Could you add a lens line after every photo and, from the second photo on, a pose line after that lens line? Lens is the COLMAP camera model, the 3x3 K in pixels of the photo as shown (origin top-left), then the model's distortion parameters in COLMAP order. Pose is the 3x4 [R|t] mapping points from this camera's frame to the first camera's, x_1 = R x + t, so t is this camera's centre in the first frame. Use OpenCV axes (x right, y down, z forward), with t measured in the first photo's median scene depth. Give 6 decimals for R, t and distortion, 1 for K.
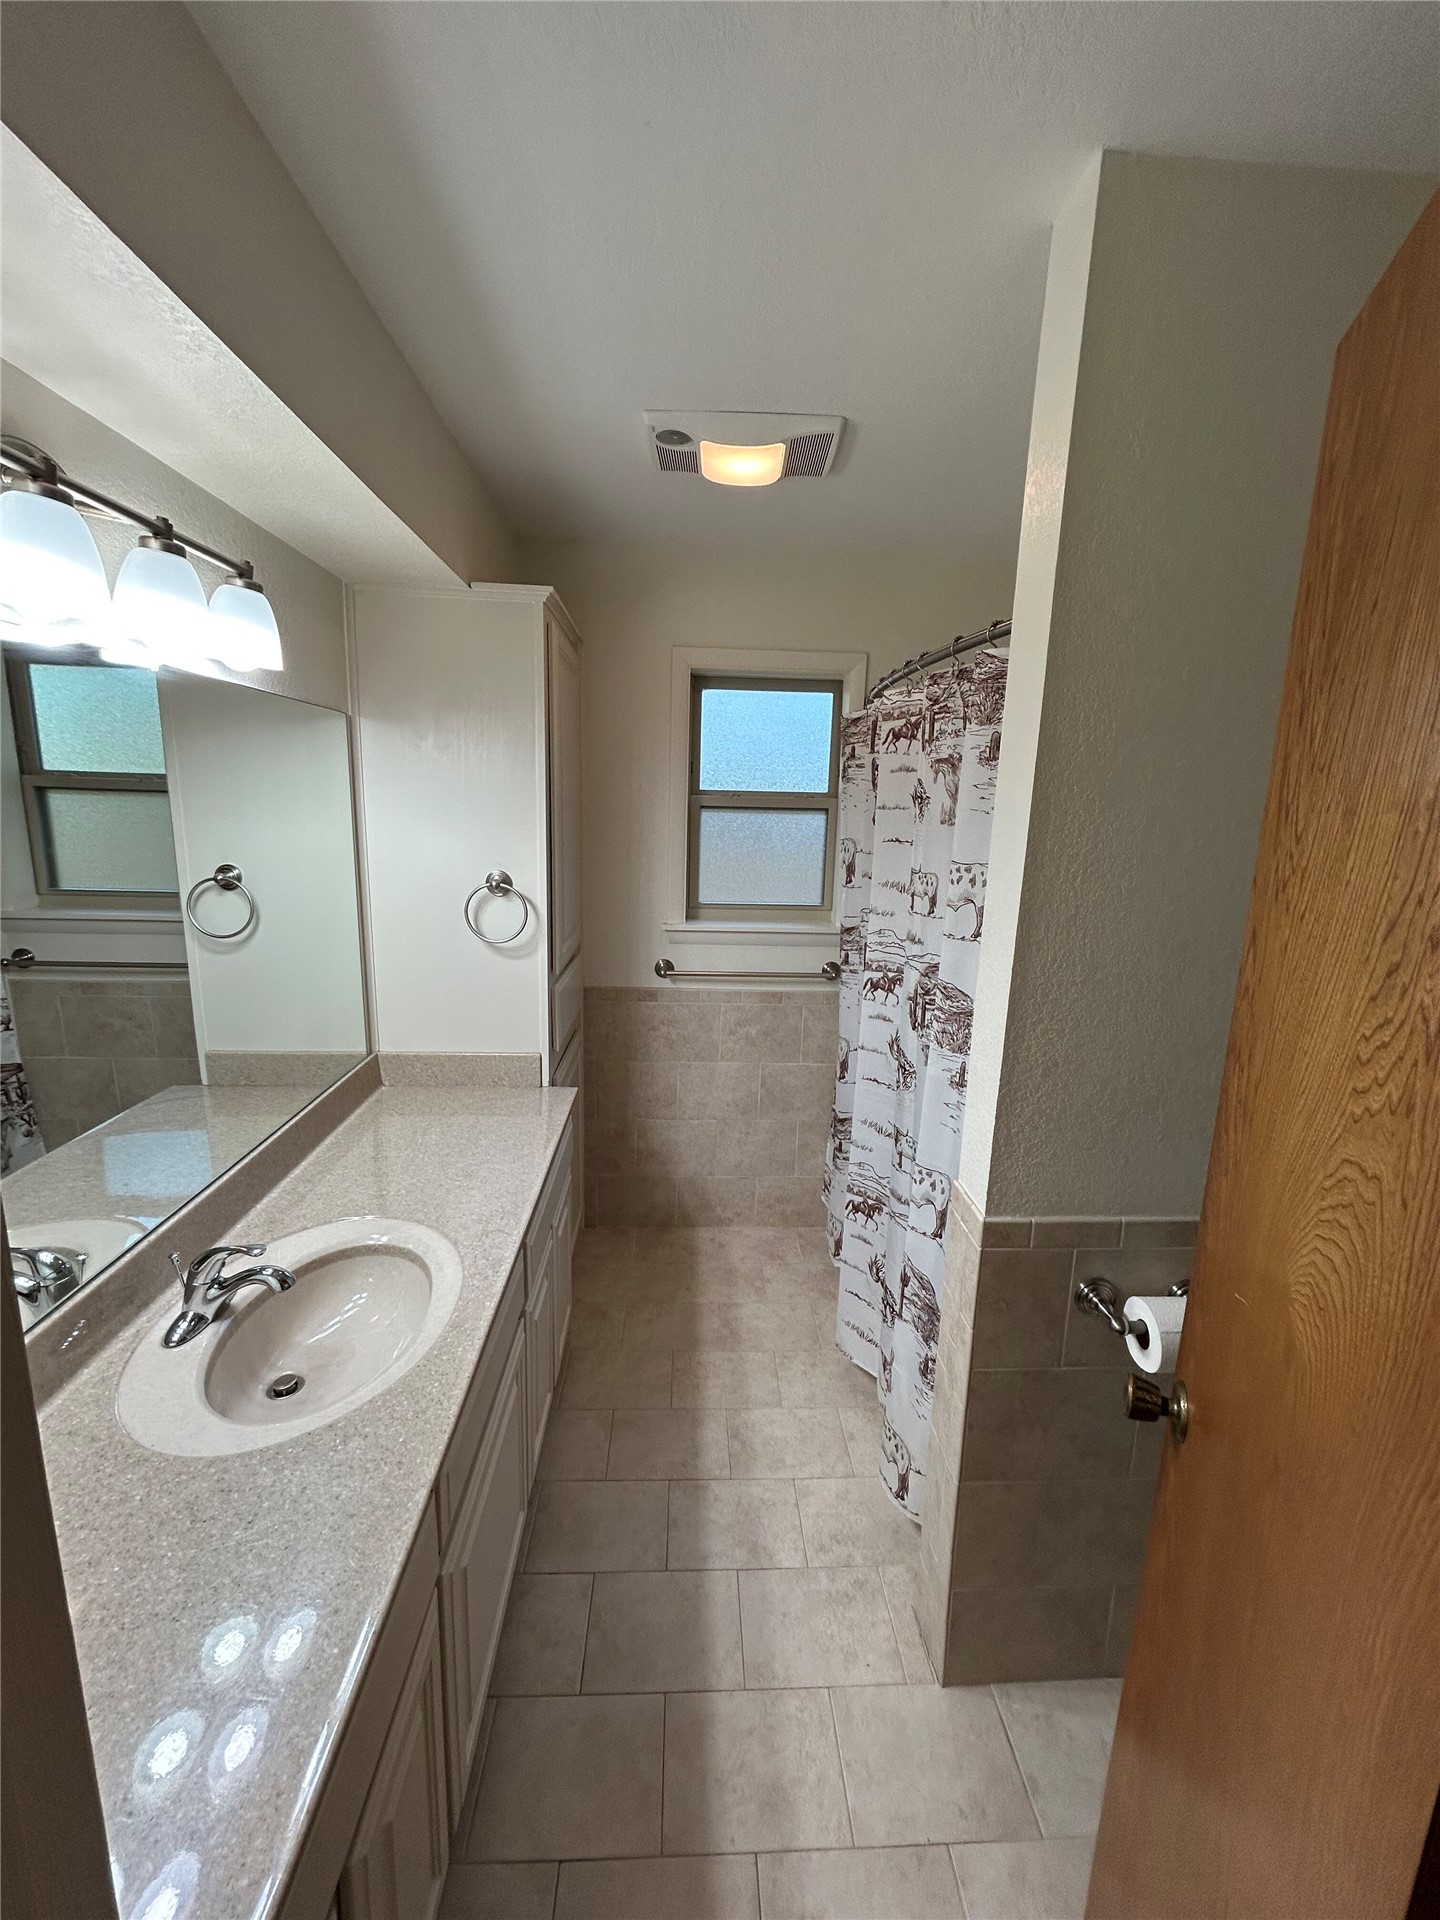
lens RADIAL K [[775.5, 0, 722.0], [0, 775.5, 955.5], [0, 0, 1]] dist [-0.000631, 0.002014]
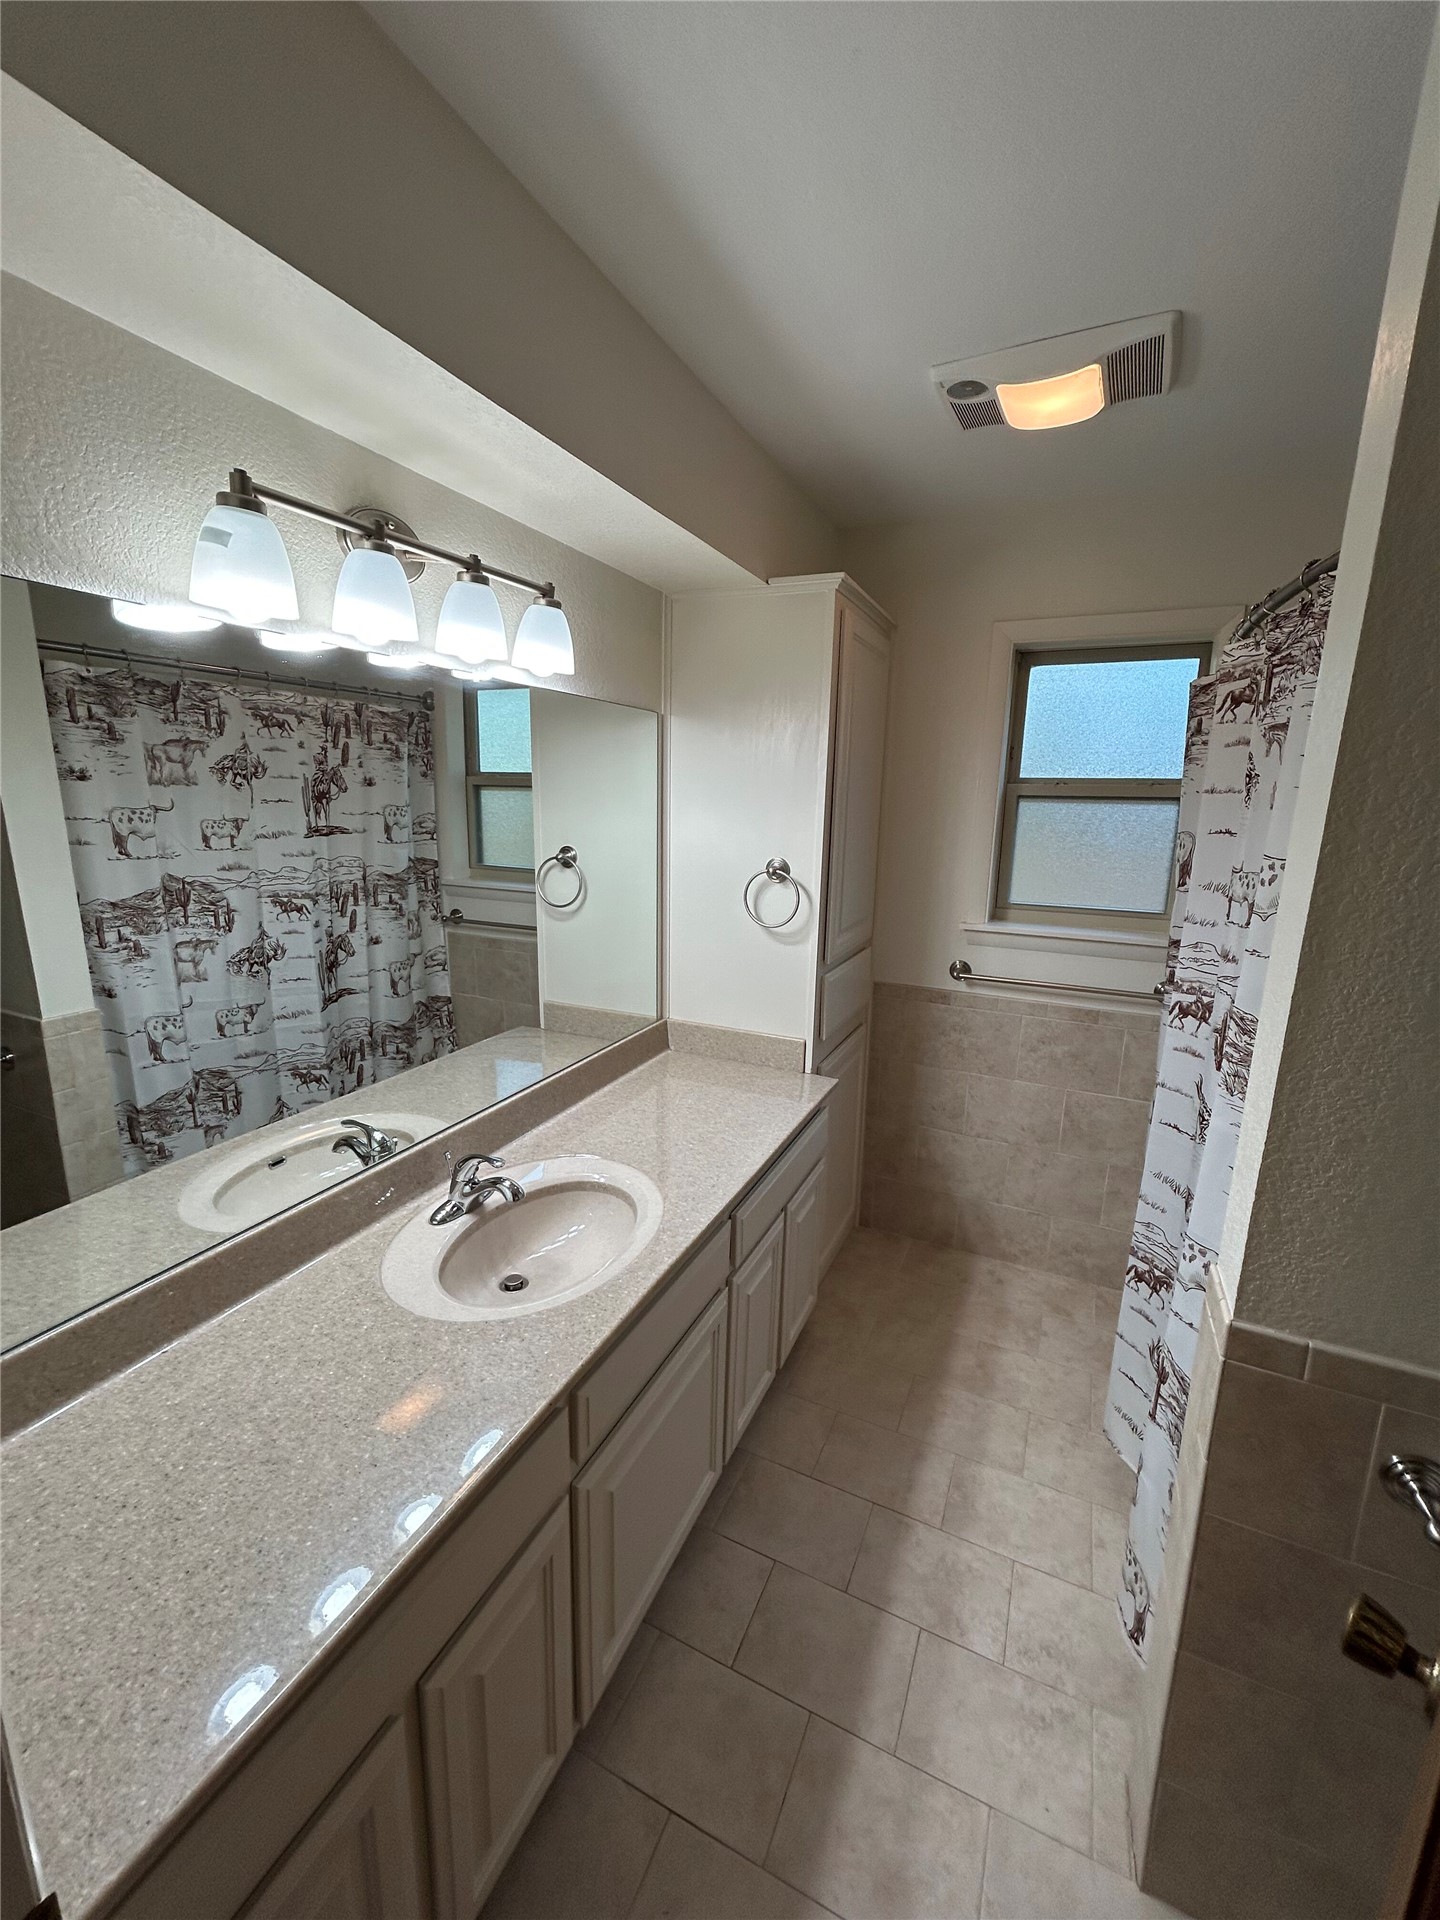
lens RADIAL K [[775.5, 0, 718.4], [0, 775.5, 955.1], [0, 0, 1]] dist [-0.000631, 0.002014]
pose [[0.885656, 0.085500, -0.456403, 0.152070], [-0.085396, 0.996128, 0.020898, 0.005725], [0.456423, 0.020467, 0.889528, 0.061530]]
